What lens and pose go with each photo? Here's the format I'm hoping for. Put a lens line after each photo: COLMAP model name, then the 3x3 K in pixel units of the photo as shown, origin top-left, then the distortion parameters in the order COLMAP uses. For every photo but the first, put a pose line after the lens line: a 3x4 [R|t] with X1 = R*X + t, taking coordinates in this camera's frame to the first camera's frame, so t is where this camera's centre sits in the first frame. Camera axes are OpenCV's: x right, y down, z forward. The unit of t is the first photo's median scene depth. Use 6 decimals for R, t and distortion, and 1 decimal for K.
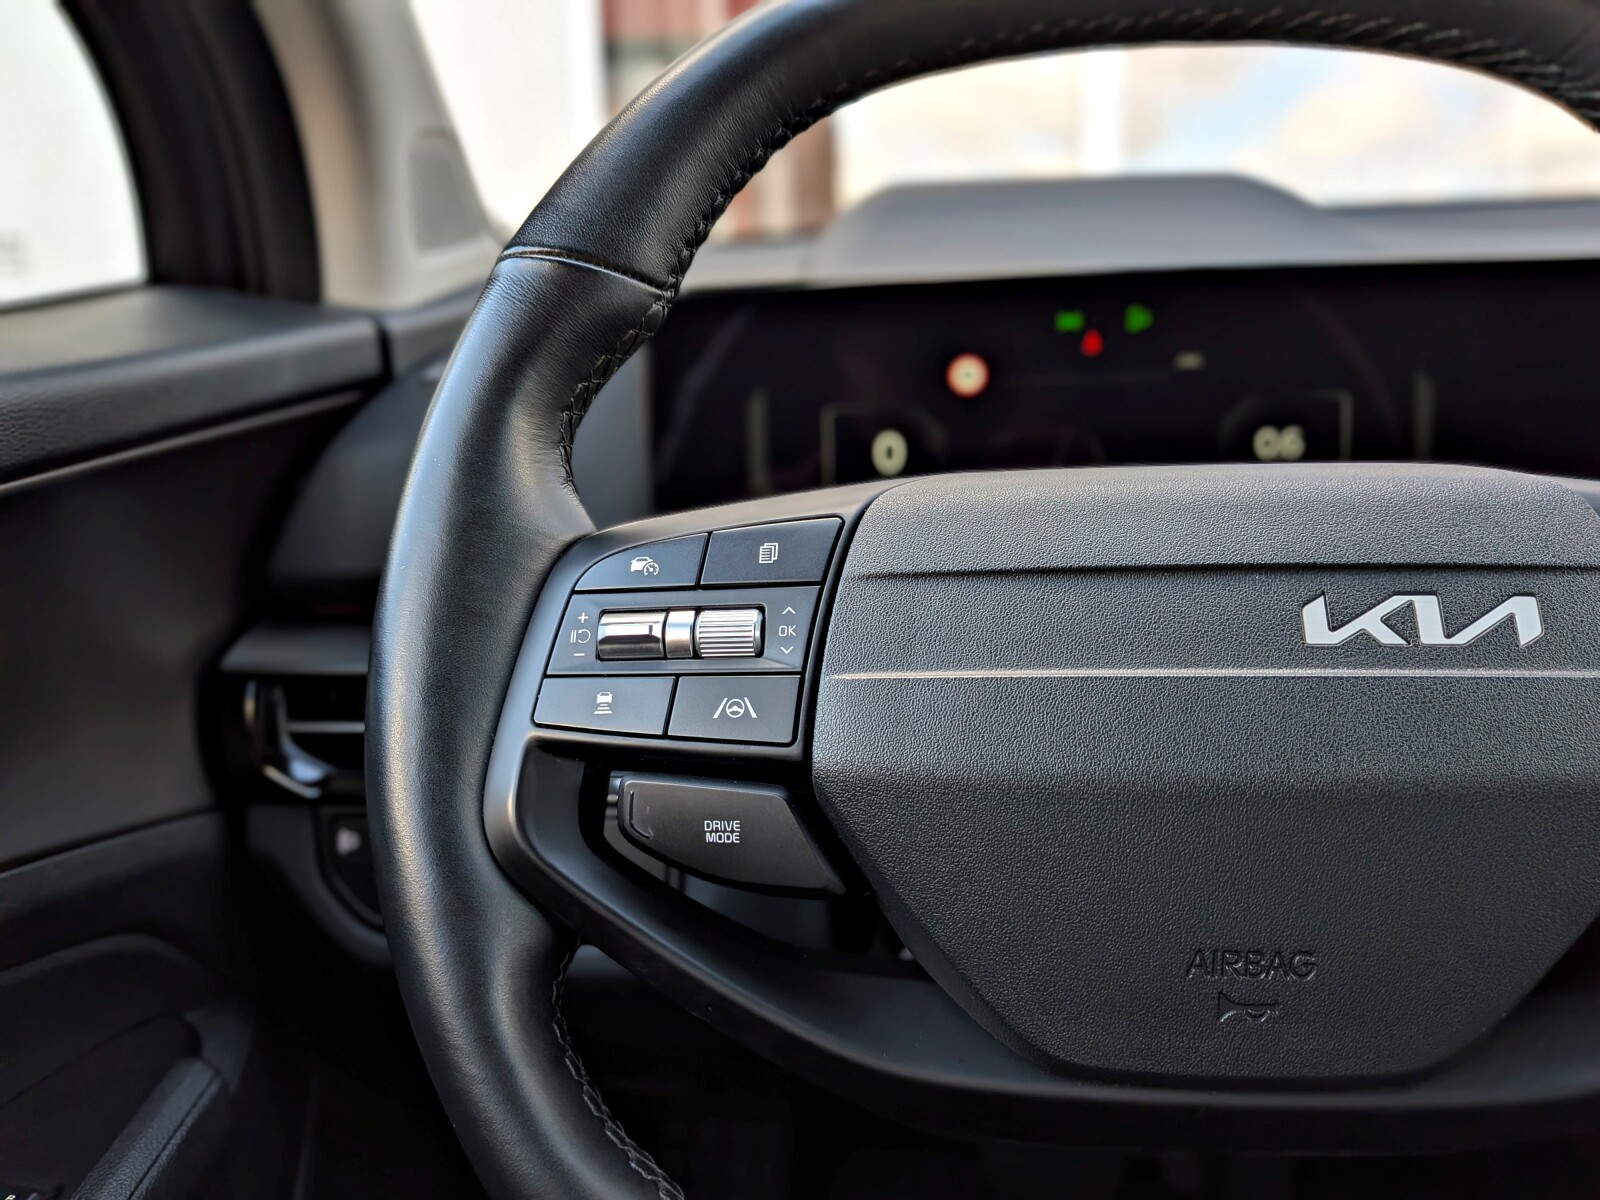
lens RADIAL K [[1150.1, 0, 786.9], [0, 1150.1, 607.4], [0, 0, 1]] dist [0.066704, -0.129076]
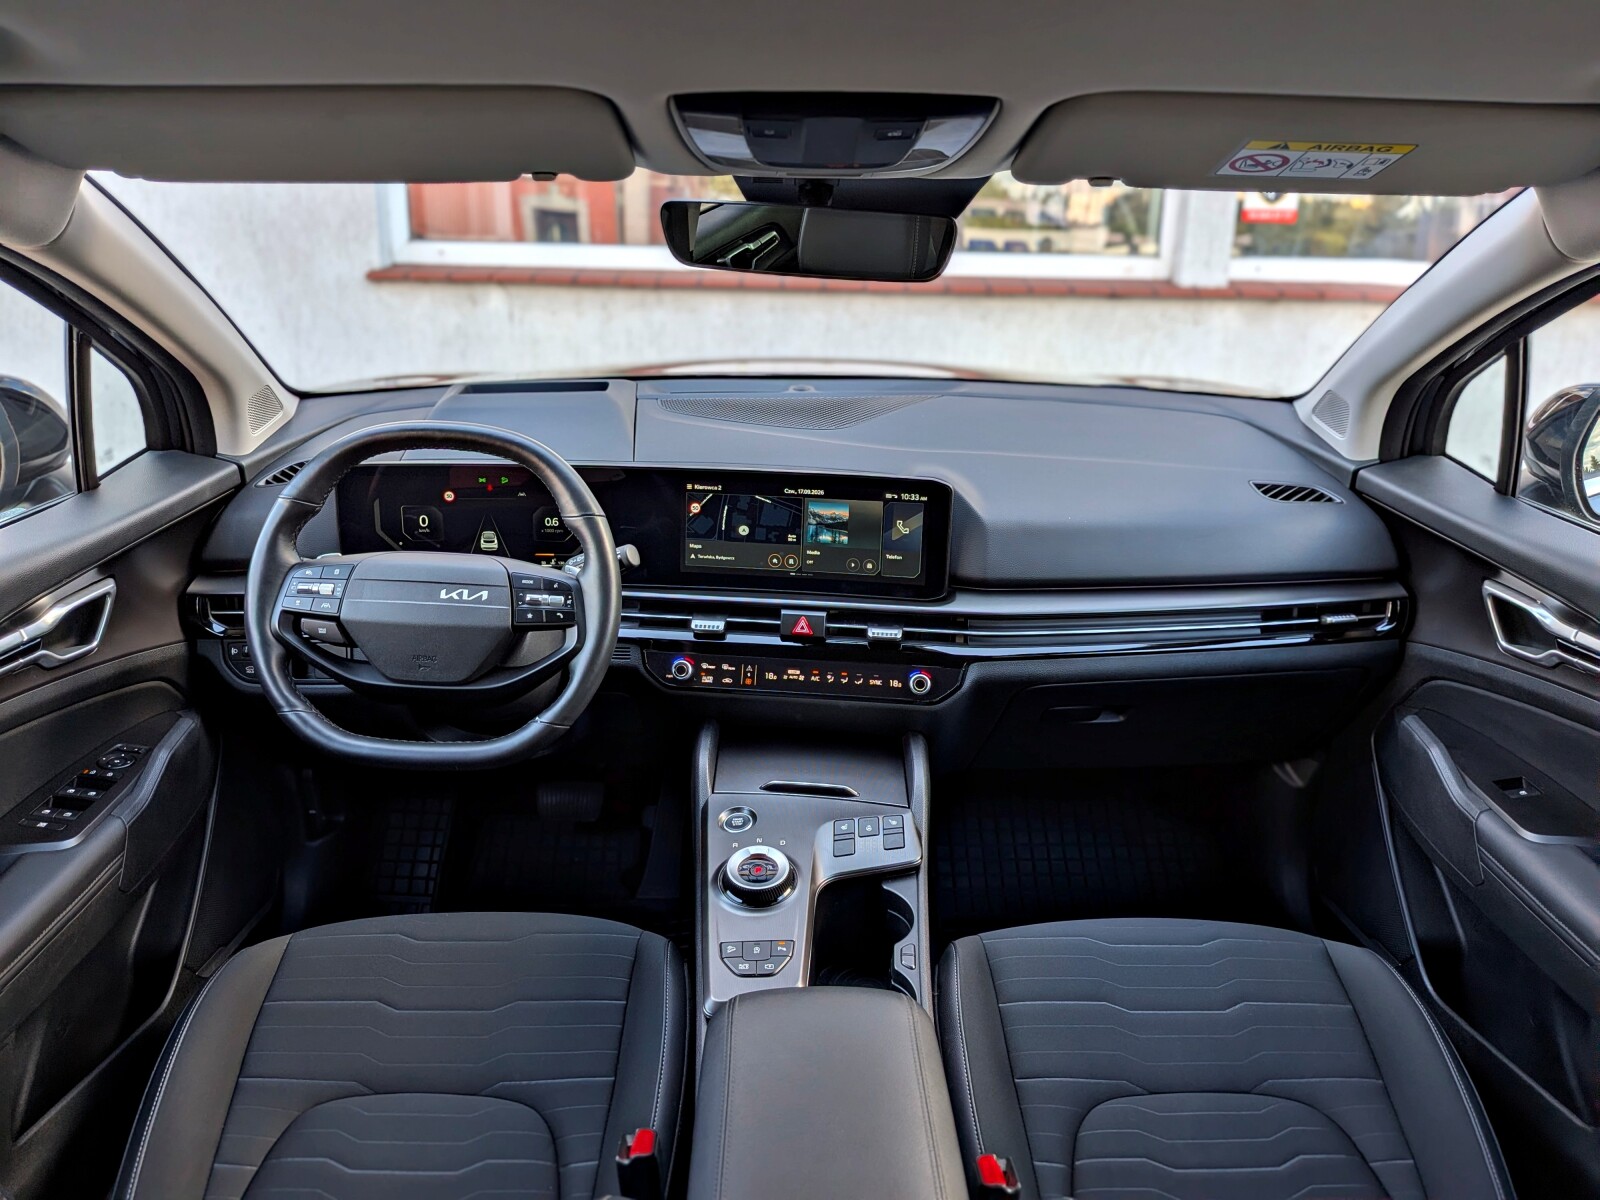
lens RADIAL K [[1150.1, 0, 814.7], [0, 1150.1, 586.9], [0, 0, 1]] dist [0.066704, -0.129076]
pose [[0.990021, 0.045701, 0.133303, 1.290896], [-0.057211, 0.994836, 0.083833, -0.497395], [-0.128783, -0.090623, 0.987523, -3.918297]]
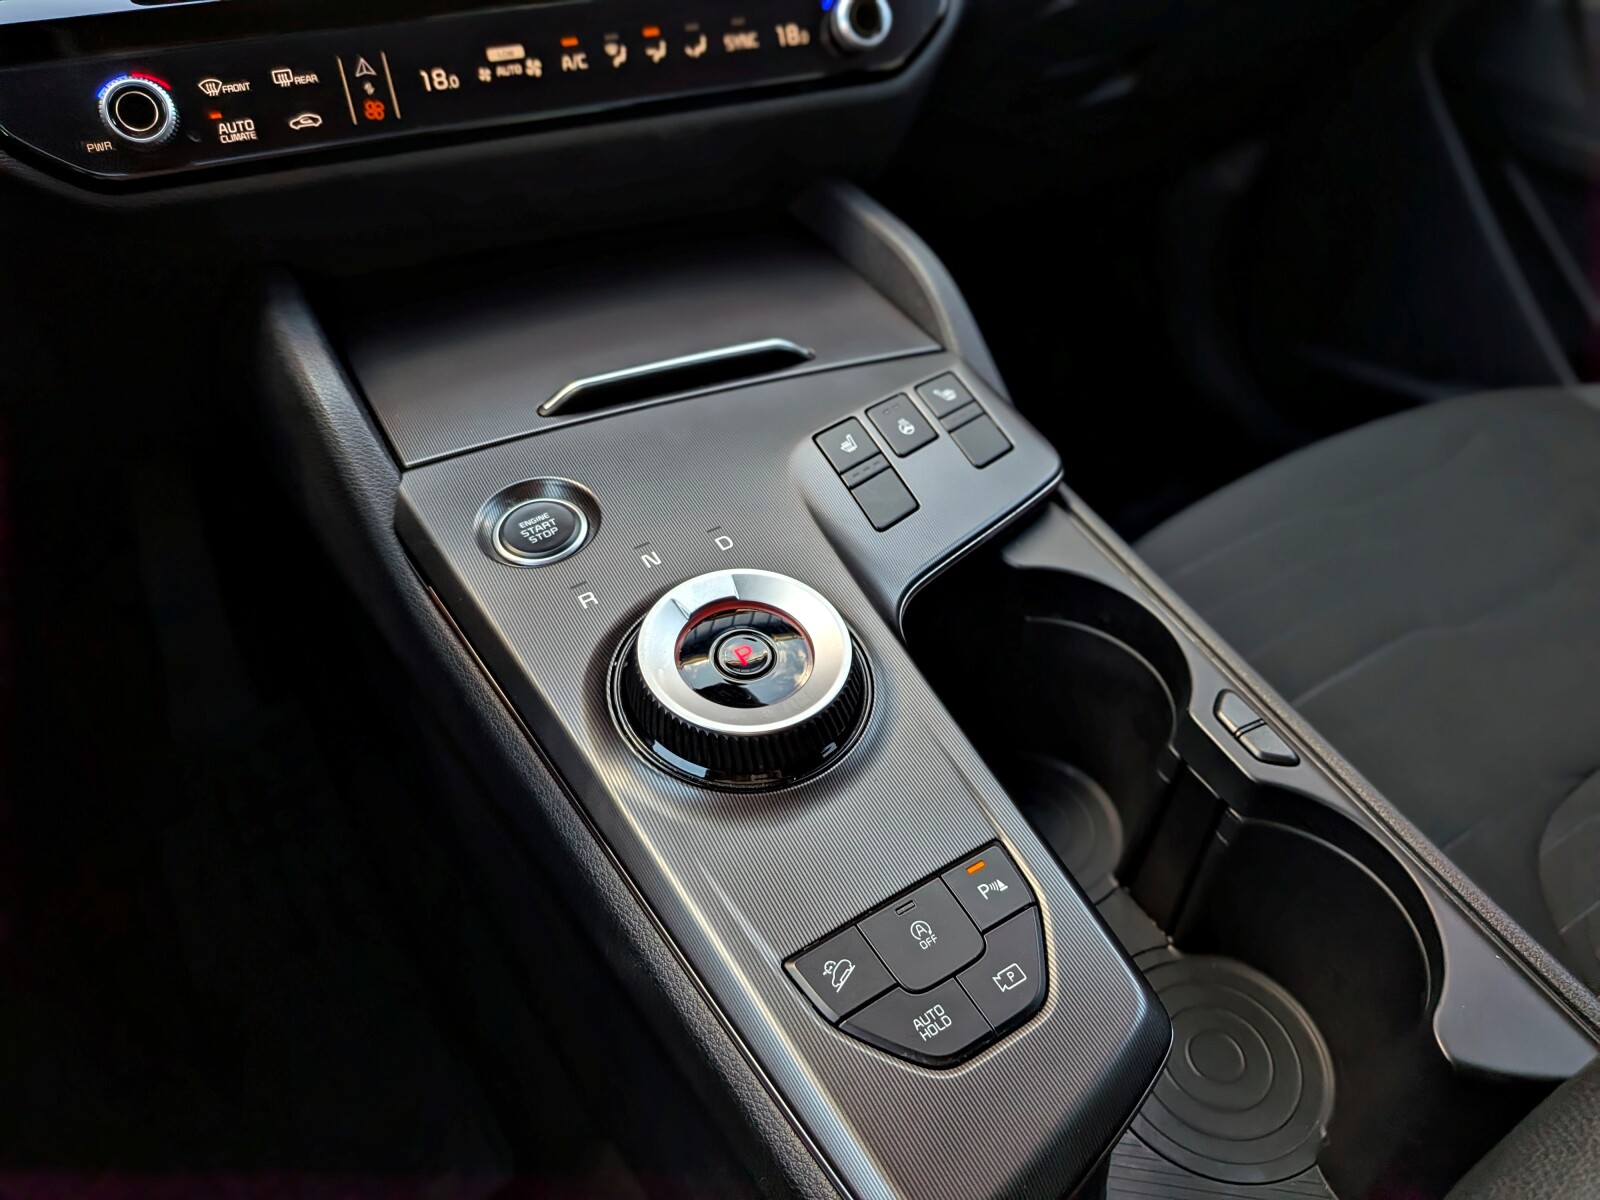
lens RADIAL K [[1150.1, 0, 777.7], [0, 1150.1, 562.7], [0, 0, 1]] dist [0.066704, -0.129076]
pose [[0.801807, -0.316613, 0.506815, 1.111411], [0.105734, 0.909892, 0.401144, 0.416538], [-0.588155, -0.268053, 0.763035, -0.363066]]
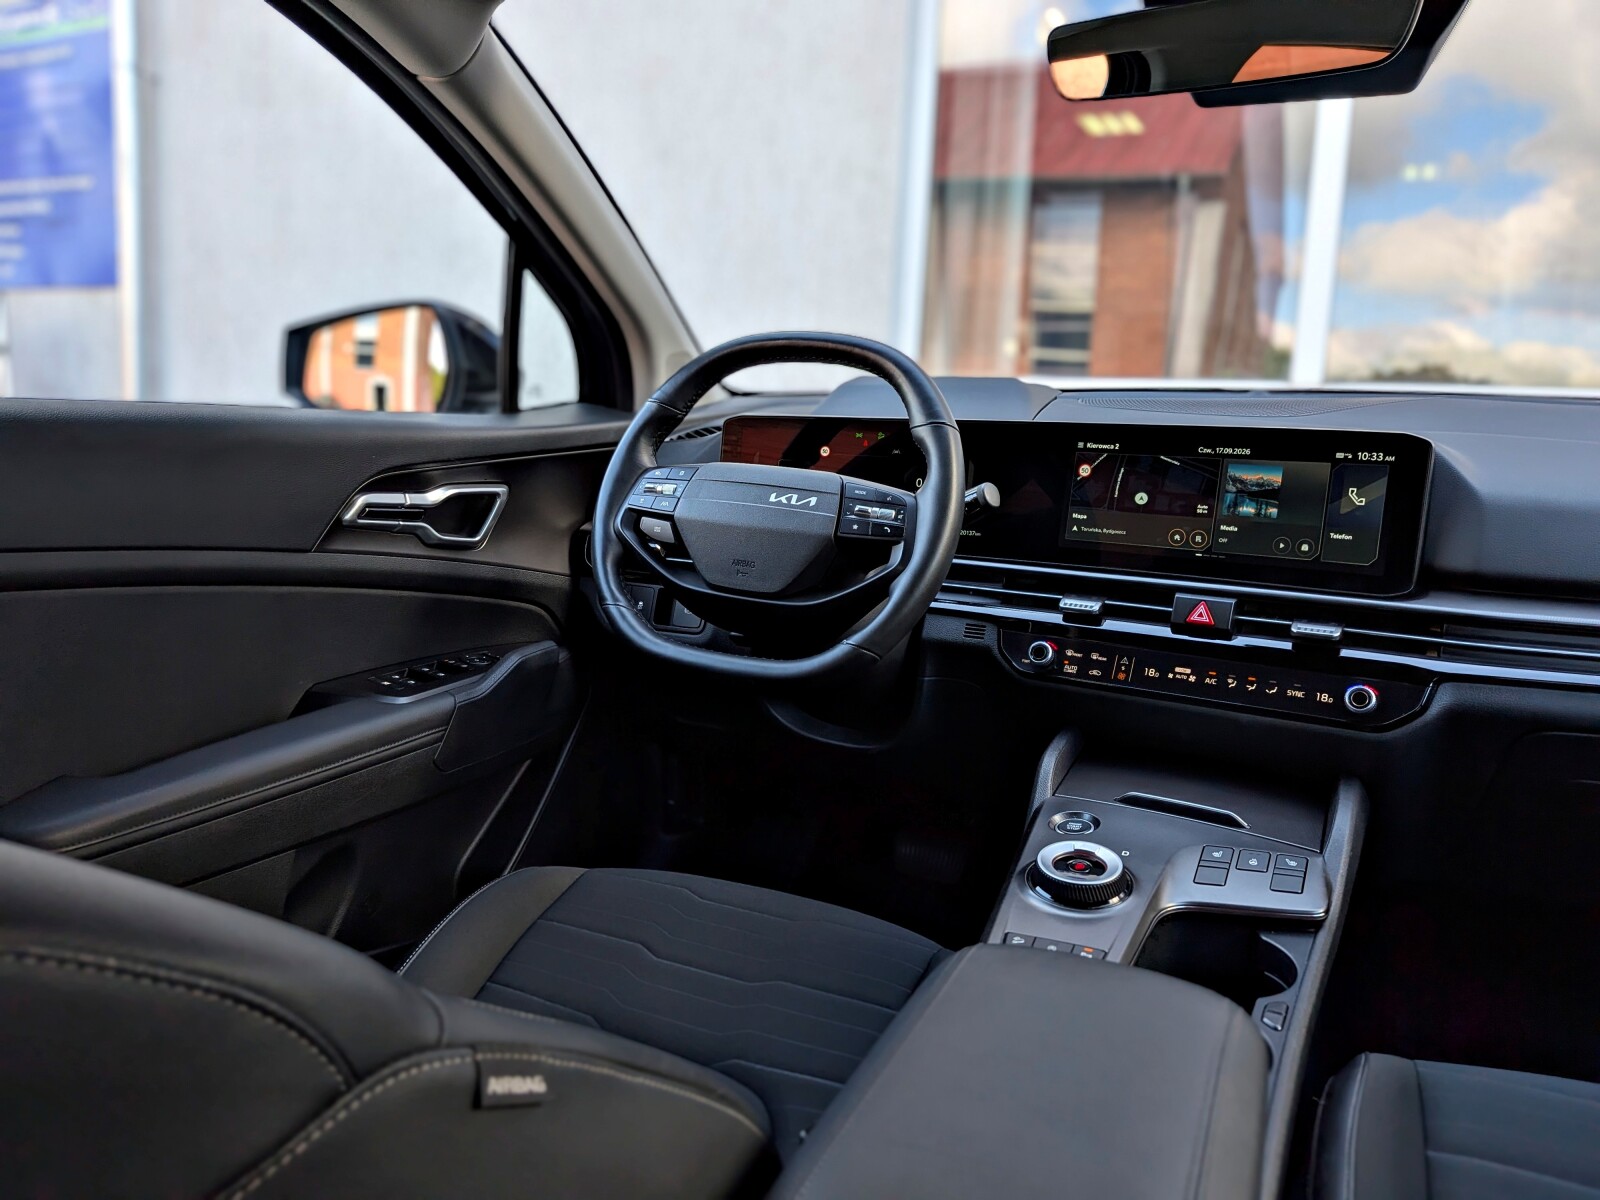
lens RADIAL K [[1150.1, 0, 783.1], [0, 1150.1, 608.4], [0, 0, 1]] dist [0.066704, -0.129076]
pose [[0.929225, 0.156370, -0.334798, 1.967445], [-0.179875, 0.982869, -0.040182, 0.589054], [0.322779, 0.097559, 0.941433, -3.082875]]
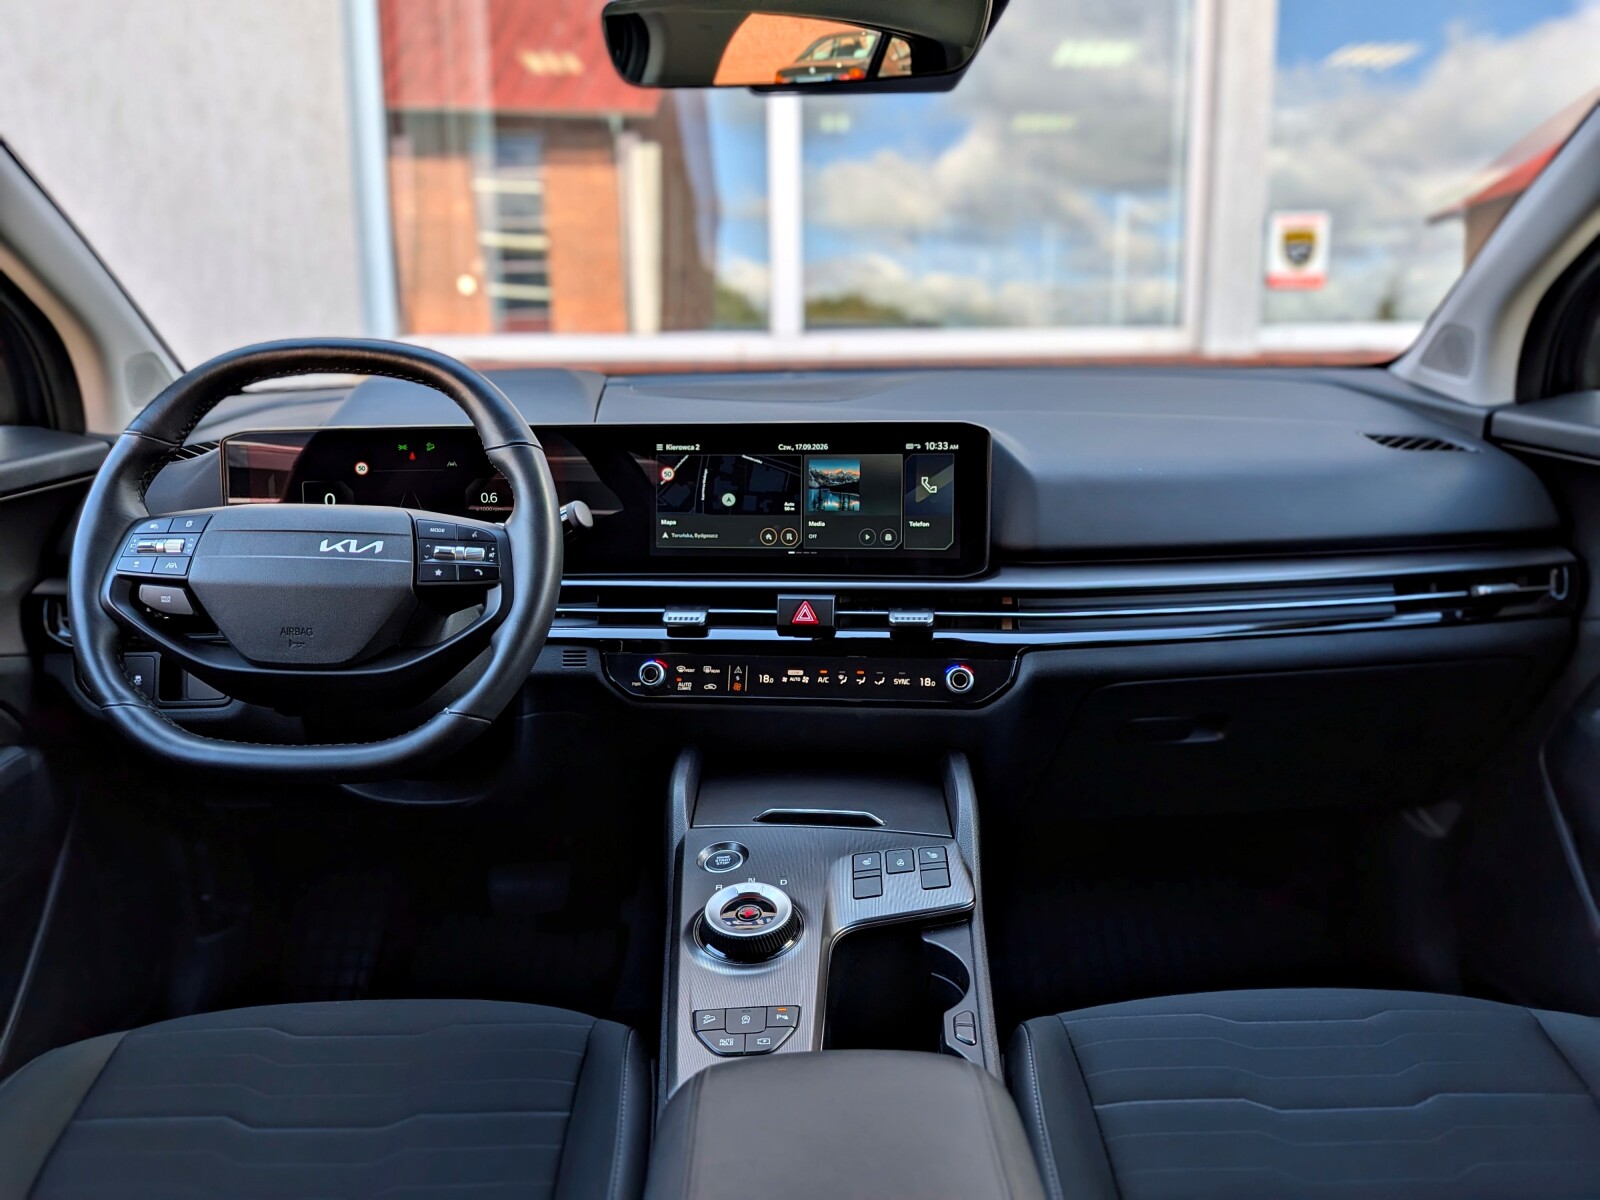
lens RADIAL K [[1150.1, 0, 807.2], [0, 1150.1, 593.9], [0, 0, 1]] dist [0.066704, -0.129076]
pose [[0.993489, 0.034842, 0.108472, 1.514072], [-0.029748, 0.998393, -0.048237, 0.286911], [-0.109979, 0.044697, 0.992928, -2.764602]]
